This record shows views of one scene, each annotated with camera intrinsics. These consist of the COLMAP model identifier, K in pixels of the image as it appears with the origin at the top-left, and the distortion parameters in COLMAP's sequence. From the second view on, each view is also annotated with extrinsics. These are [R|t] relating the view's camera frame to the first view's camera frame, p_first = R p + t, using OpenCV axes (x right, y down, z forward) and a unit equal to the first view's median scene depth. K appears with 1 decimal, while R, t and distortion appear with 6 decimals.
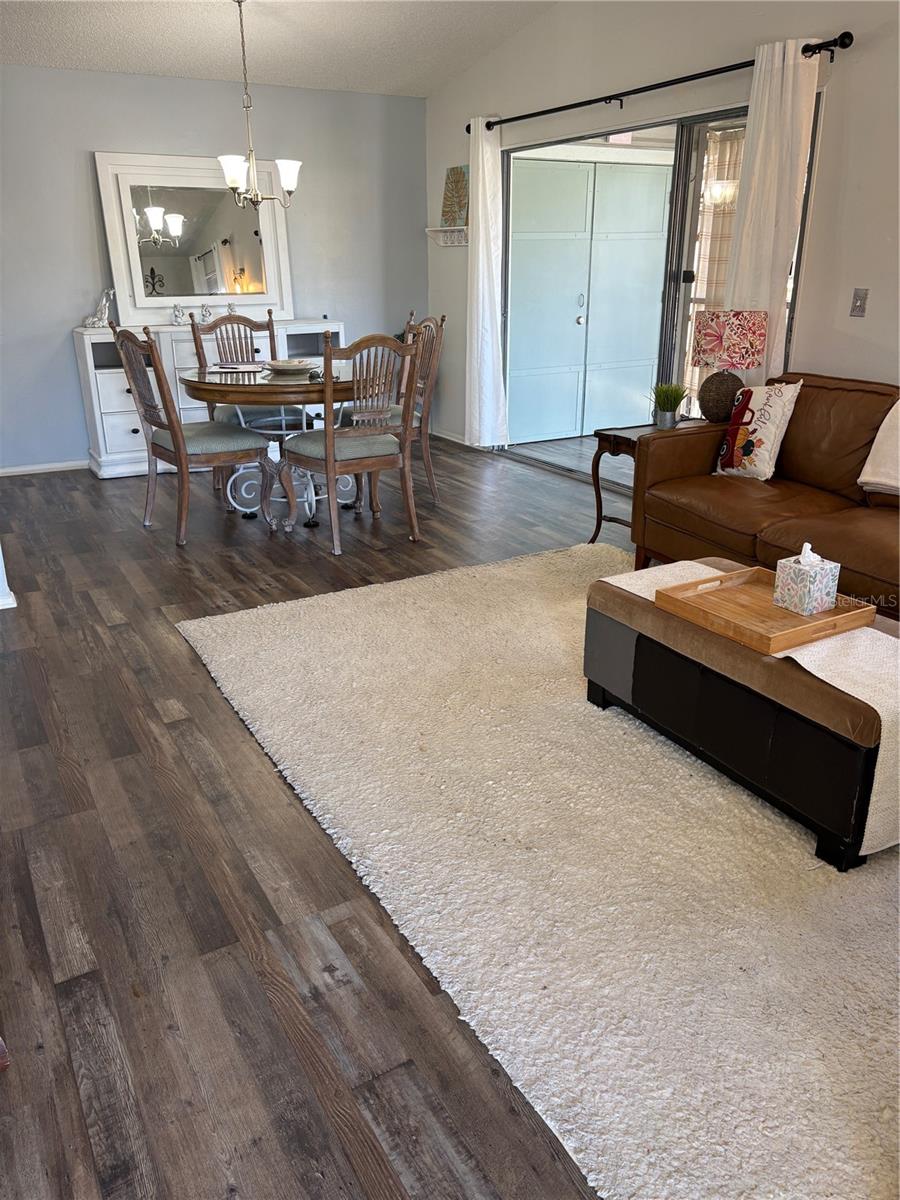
lens RADIAL K [[901.3, 0, 446.1], [0, 901.3, 606.5], [0, 0, 1]] dist [0.036170, -0.038236]
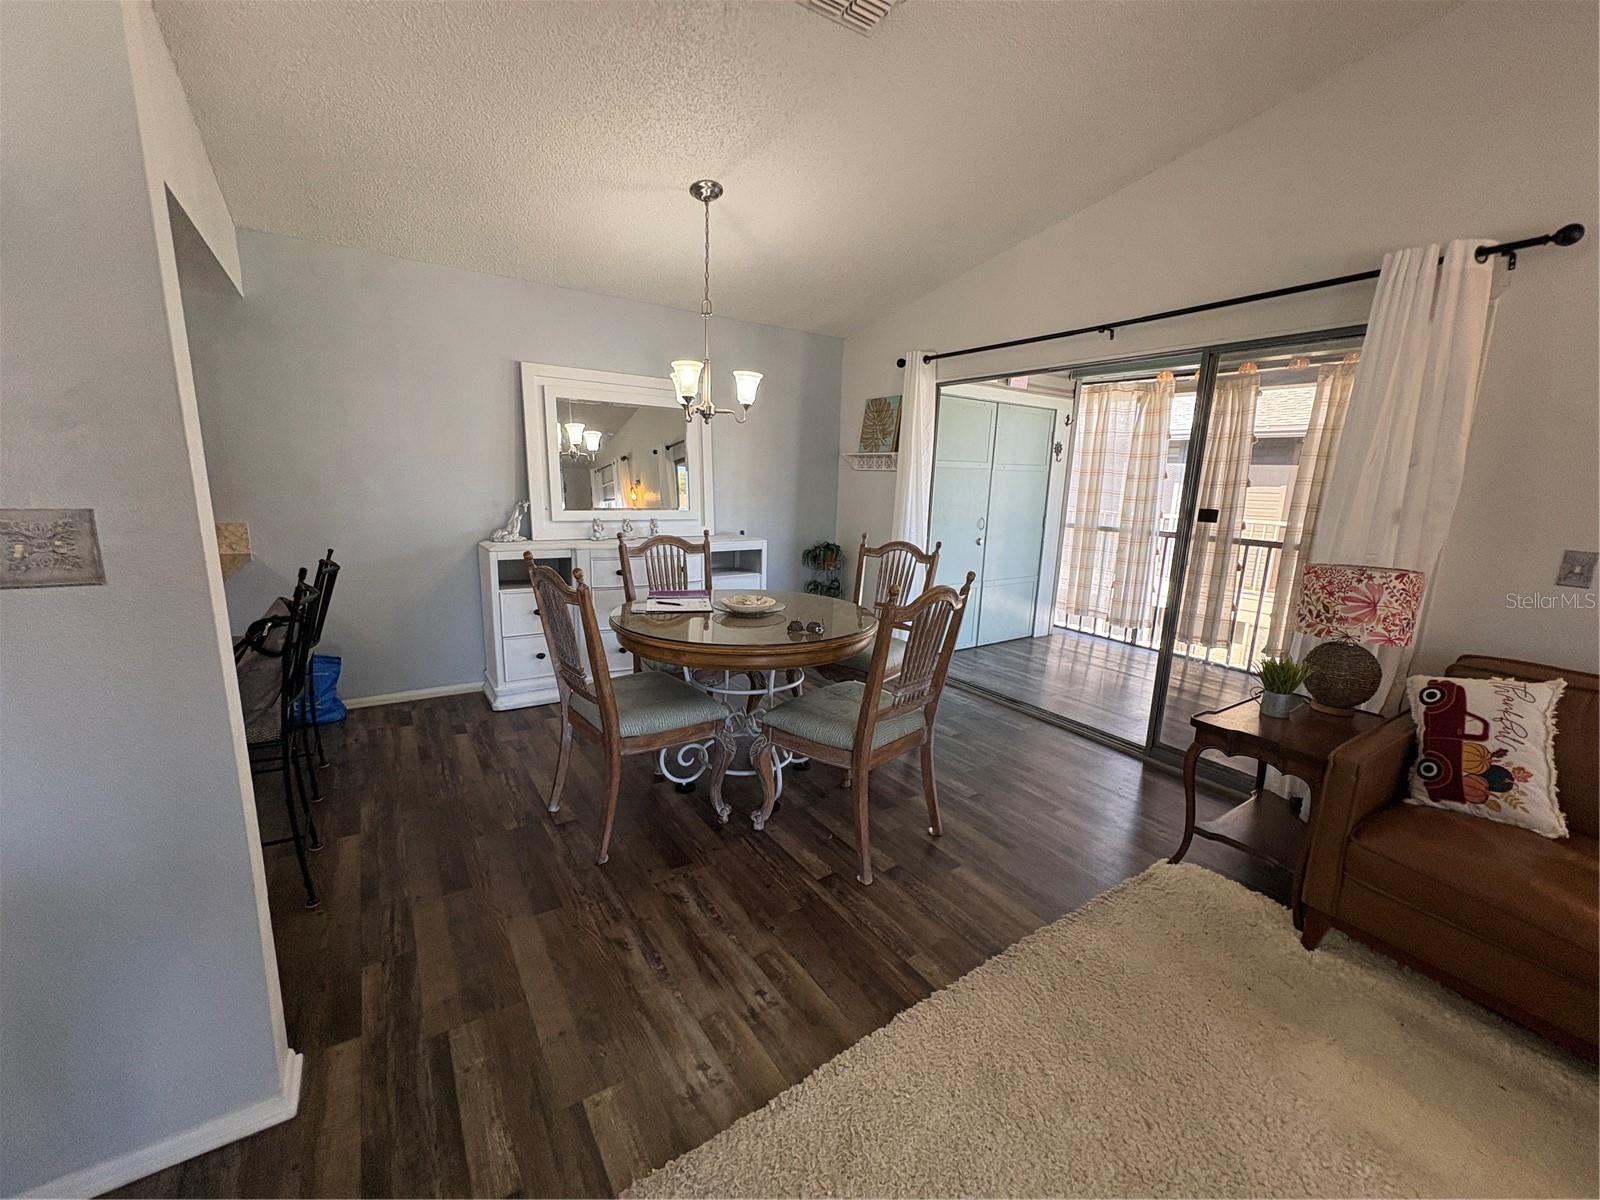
lens RADIAL K [[637.5, 0, 803.9], [0, 637.5, 604.5], [0, 0, 1]] dist [0.000708, 0.000211]
pose [[0.996275, 0.021299, 0.083557, -0.150898], [-0.006991, 0.985776, -0.167918, -0.150913], [-0.085945, 0.166708, 0.982253, 0.386149]]
